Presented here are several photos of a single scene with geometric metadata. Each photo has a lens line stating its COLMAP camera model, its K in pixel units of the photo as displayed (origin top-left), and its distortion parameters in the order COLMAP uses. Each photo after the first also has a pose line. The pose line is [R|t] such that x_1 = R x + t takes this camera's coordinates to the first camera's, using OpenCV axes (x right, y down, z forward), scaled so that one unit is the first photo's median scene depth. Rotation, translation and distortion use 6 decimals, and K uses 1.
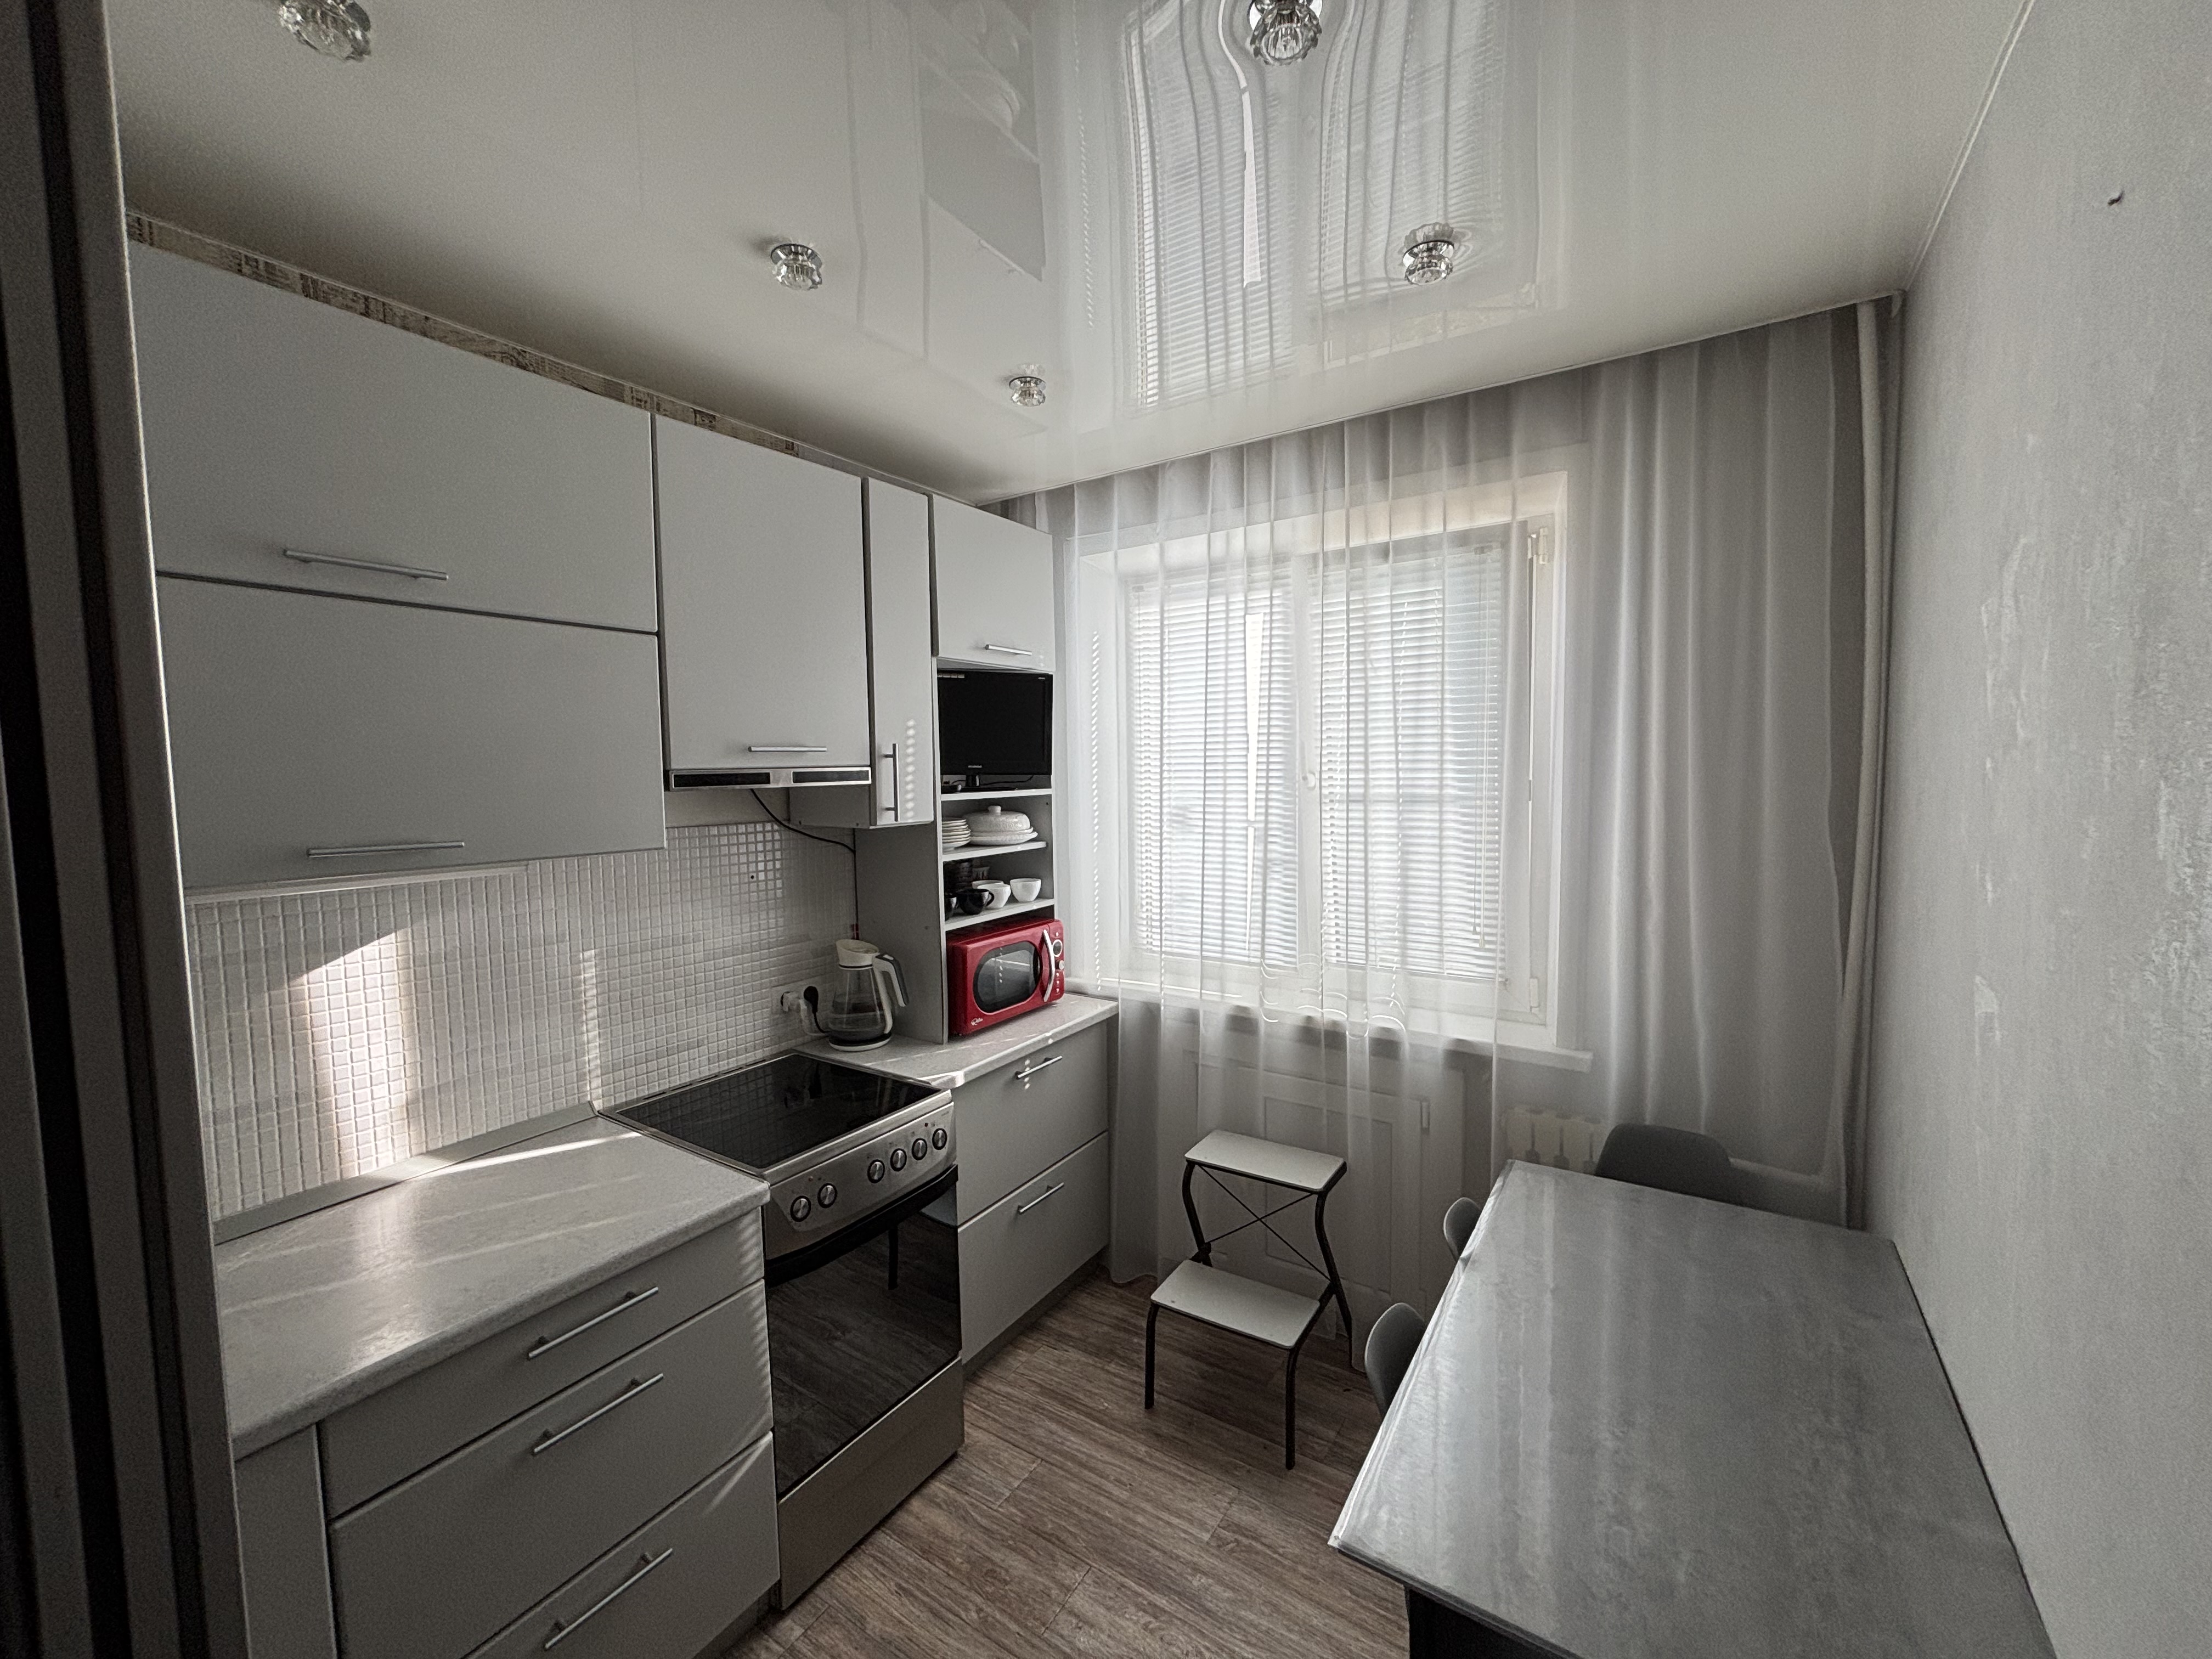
lens RADIAL K [[902.9, 0, 1106.0], [0, 902.9, 829.5], [0, 0, 1]] dist [-0.002409, 0.000095]
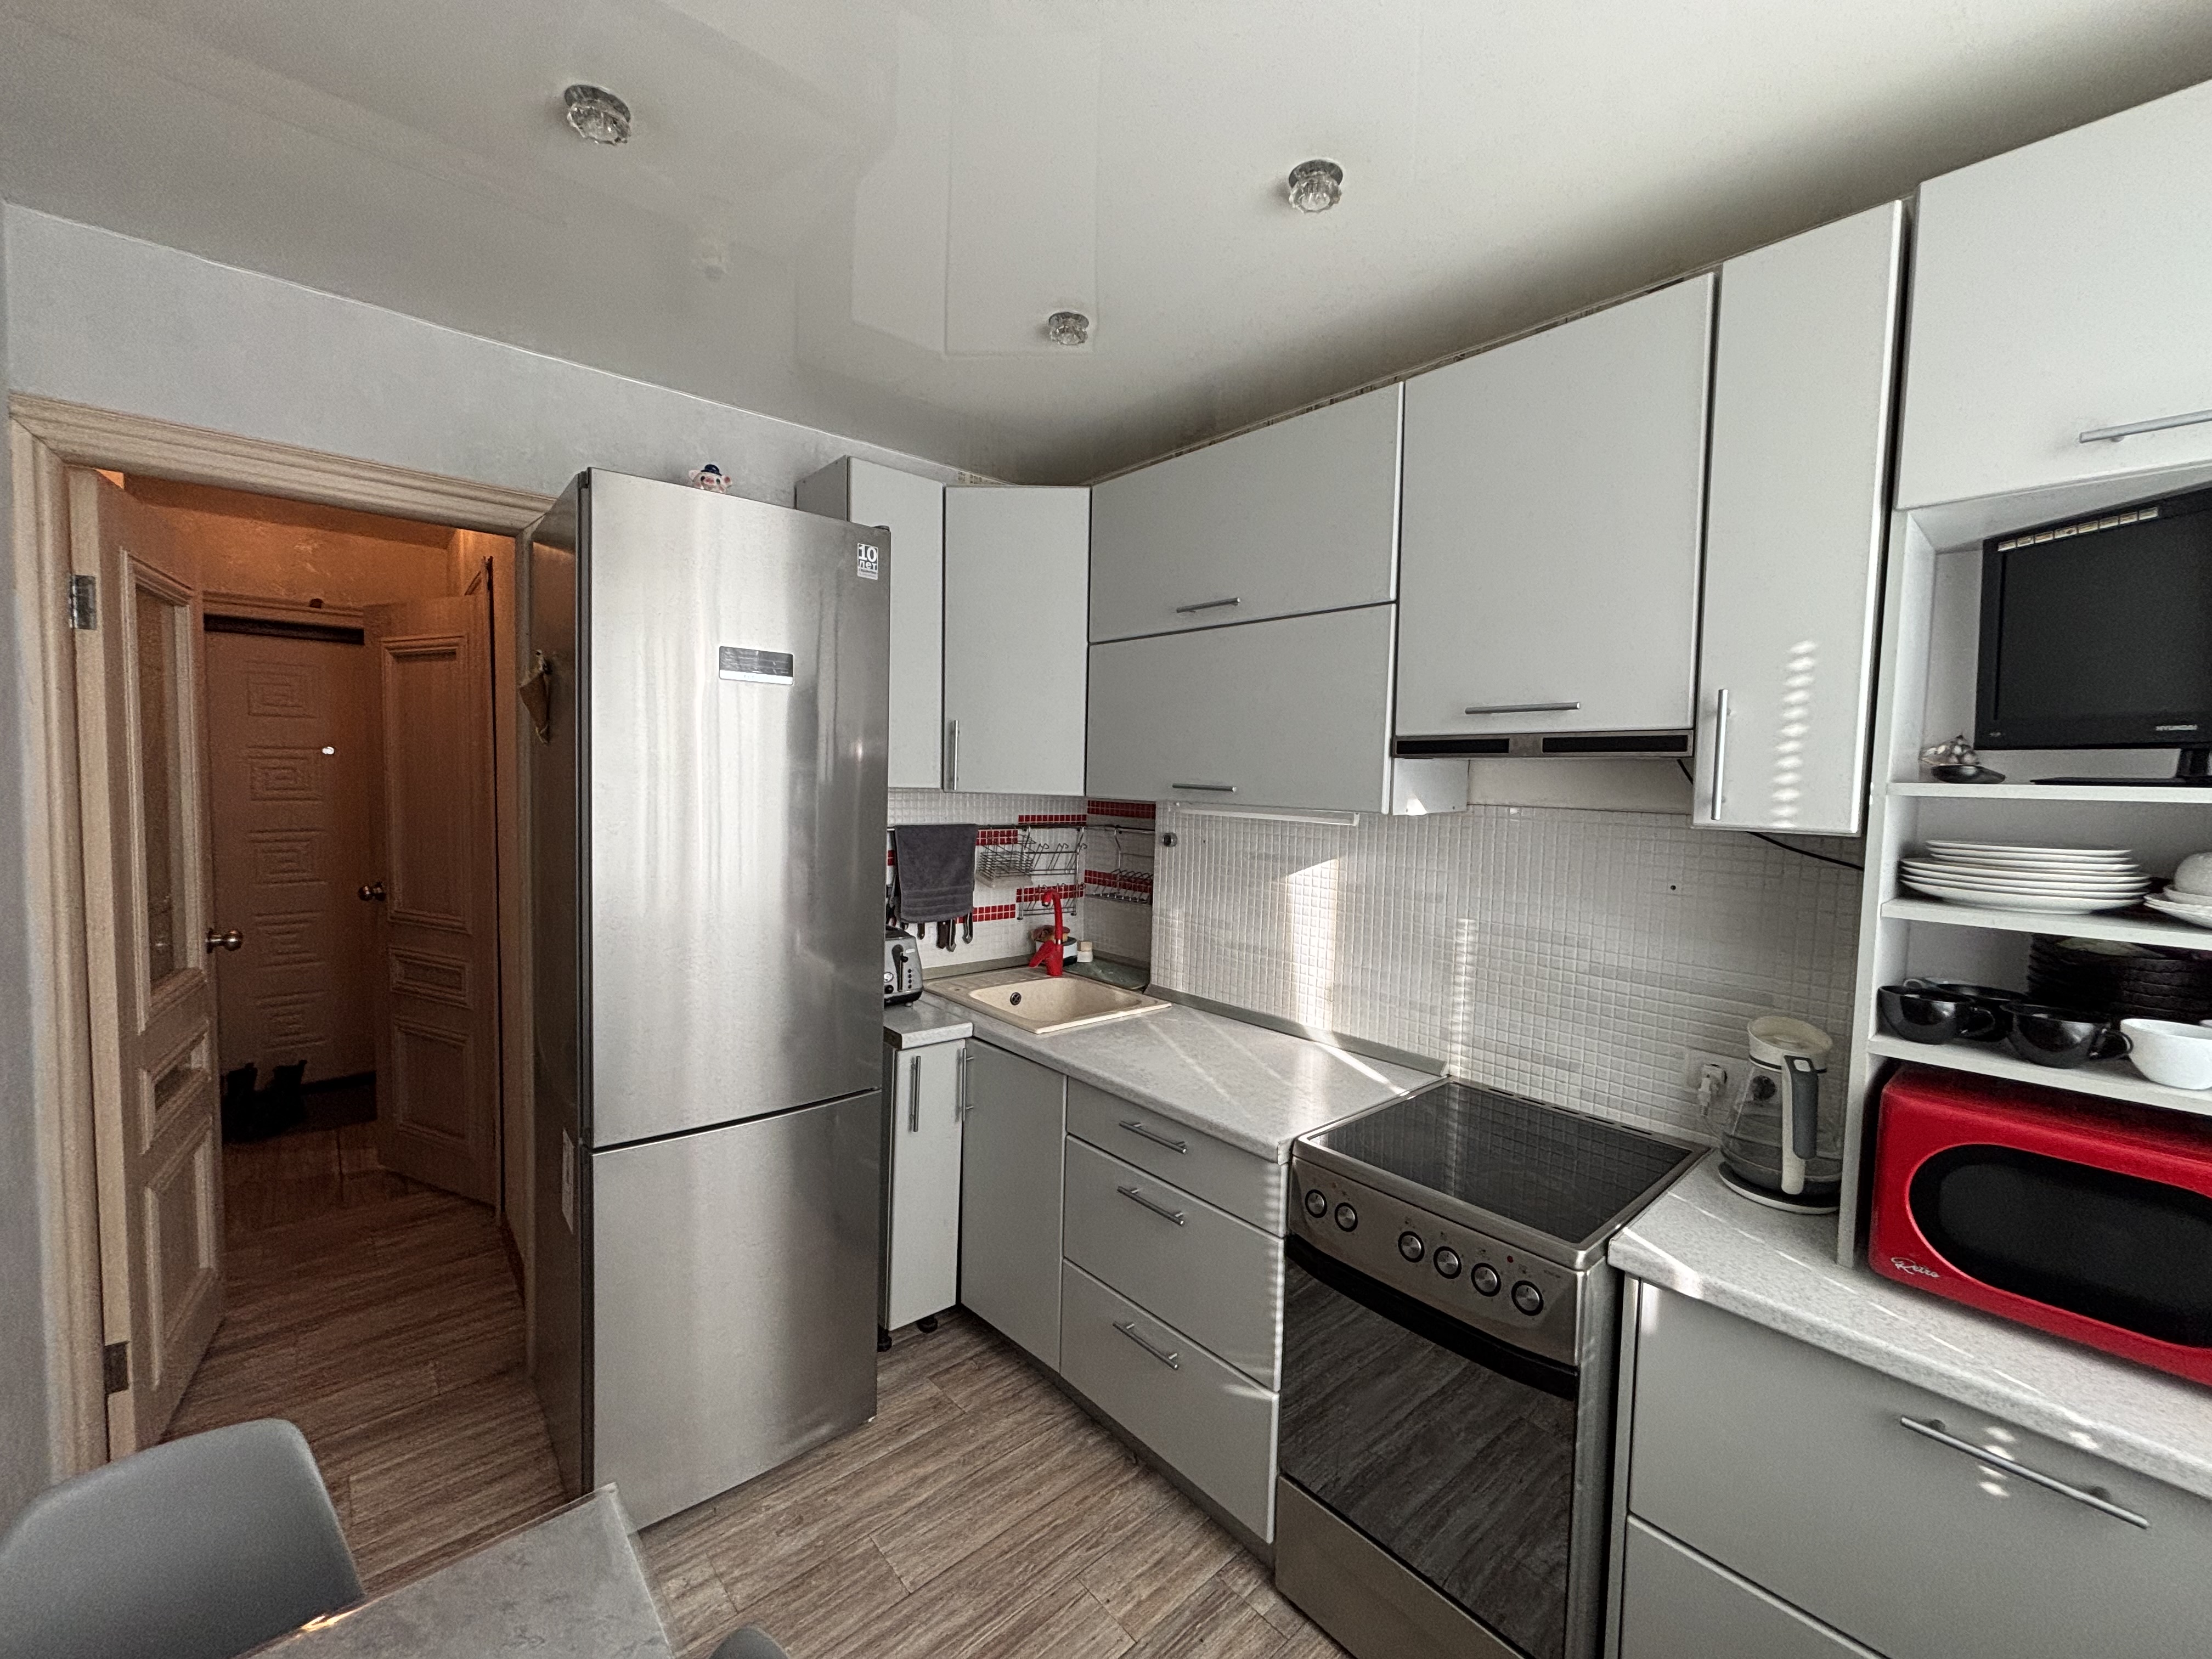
lens RADIAL K [[902.9, 0, 1106.0], [0, 902.9, 829.5], [0, 0, 1]] dist [-0.002409, 0.000095]
pose [[-0.282484, 0.061762, -0.957282, 0.579697], [-0.088754, 0.991962, 0.090190, -0.024617], [0.955157, 0.110440, -0.274732, 0.990477]]
